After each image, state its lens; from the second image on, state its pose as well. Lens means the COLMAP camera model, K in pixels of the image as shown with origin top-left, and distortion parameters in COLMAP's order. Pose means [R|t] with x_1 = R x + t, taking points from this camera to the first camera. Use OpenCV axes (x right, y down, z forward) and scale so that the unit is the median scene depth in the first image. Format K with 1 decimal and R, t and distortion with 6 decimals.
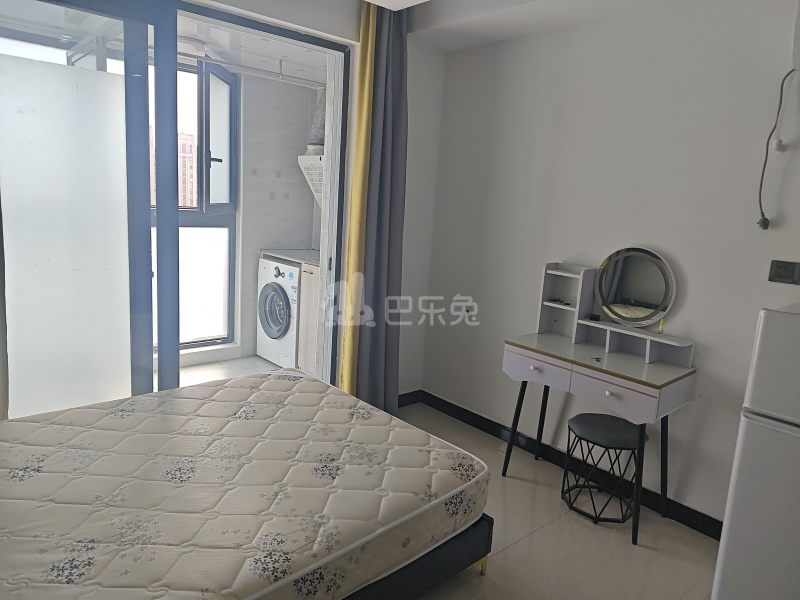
lens RADIAL K [[540.6, 0, 387.5], [0, 540.6, 282.5], [0, 0, 1]] dist [0.015158, -0.002430]
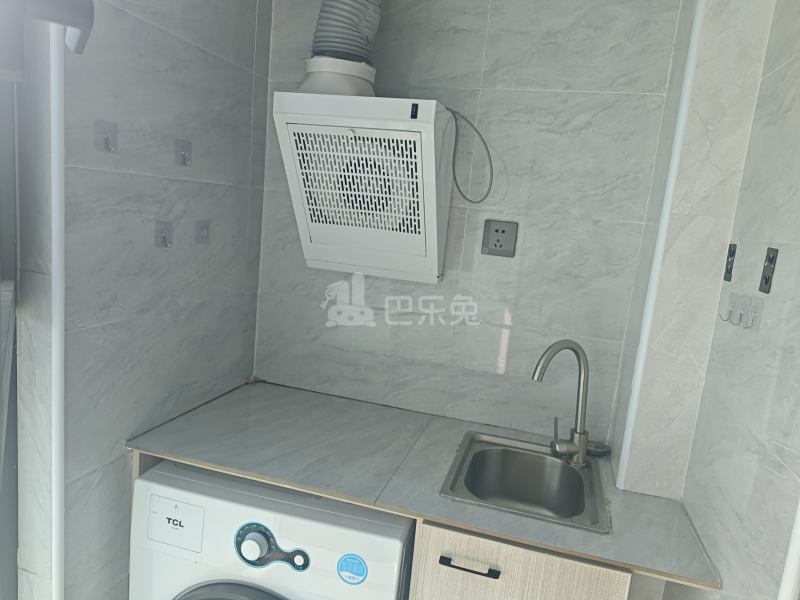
lens RADIAL K [[540.6, 0, 398.8], [0, 540.6, 299.4], [0, 0, 1]] dist [0.015158, -0.002430]
pose [[0.829127, -0.075861, 0.553890, -0.282463], [0.042297, 0.996423, 0.073154, -0.150963], [-0.557458, -0.037226, 0.829370, 0.756037]]
